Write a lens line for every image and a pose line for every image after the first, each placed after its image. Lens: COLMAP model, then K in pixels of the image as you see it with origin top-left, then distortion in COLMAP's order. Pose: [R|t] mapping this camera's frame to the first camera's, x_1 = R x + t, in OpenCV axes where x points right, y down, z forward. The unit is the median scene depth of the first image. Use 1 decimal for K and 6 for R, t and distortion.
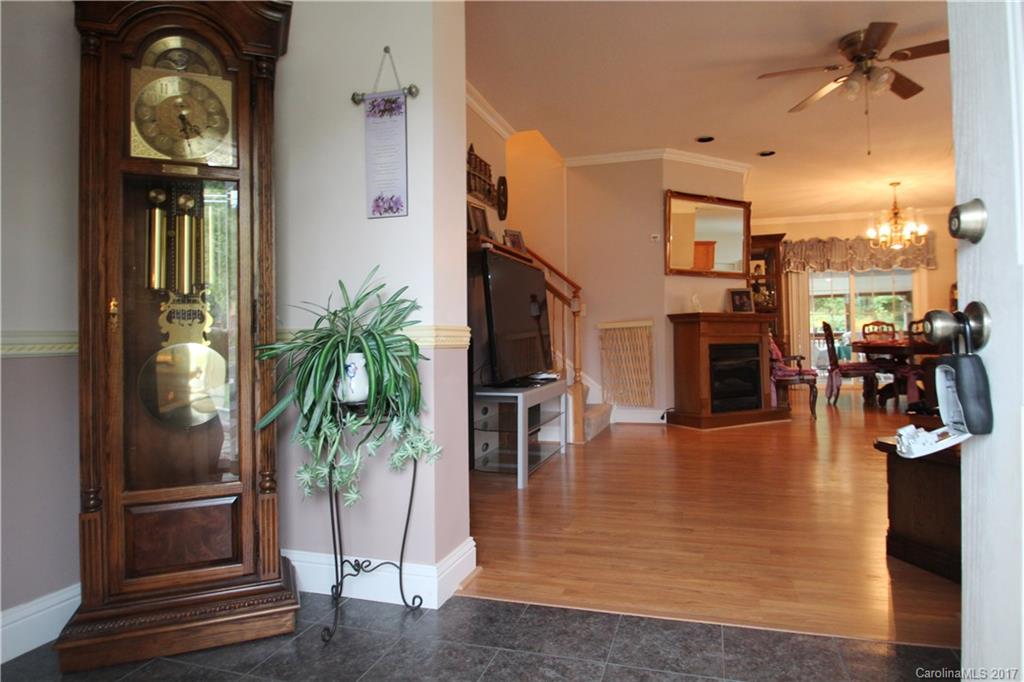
lens RADIAL K [[620.3, 0, 512.0], [0, 620.3, 341.0], [0, 0, 1]] dist [-0.059757, 0.000559]
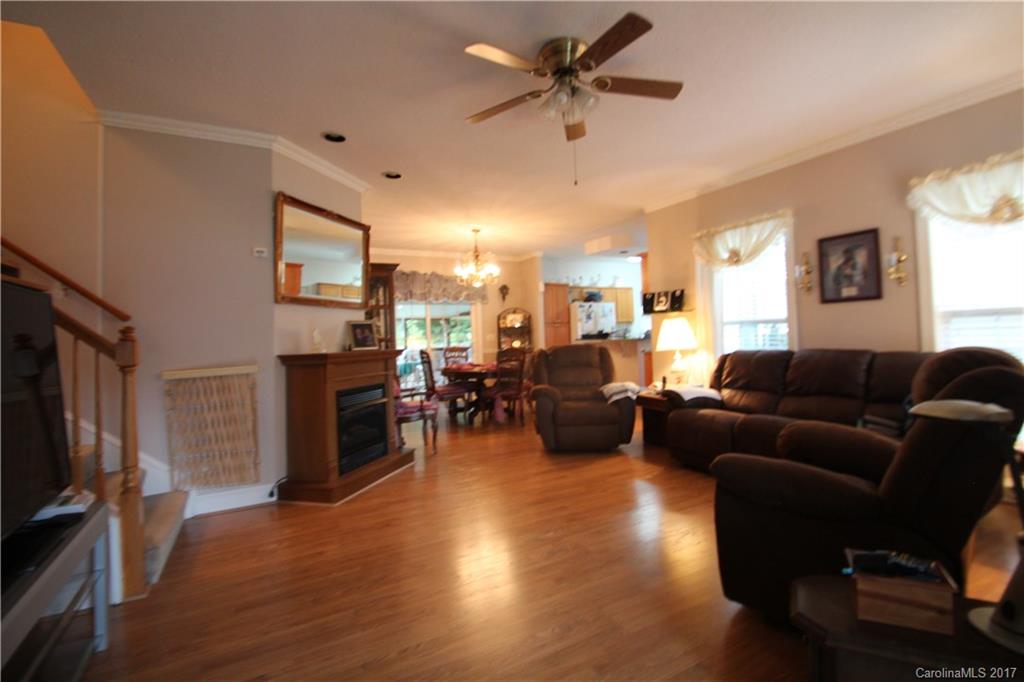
lens RADIAL K [[478.5, 0, 525.4], [0, 478.5, 325.8], [0, 0, 1]] dist [0.016283, -0.018379]
pose [[0.675387, 0.009976, 0.737396, 0.021555], [0.020066, 0.999290, -0.031898, -0.053004], [-0.737190, 0.036340, 0.674707, 0.368551]]
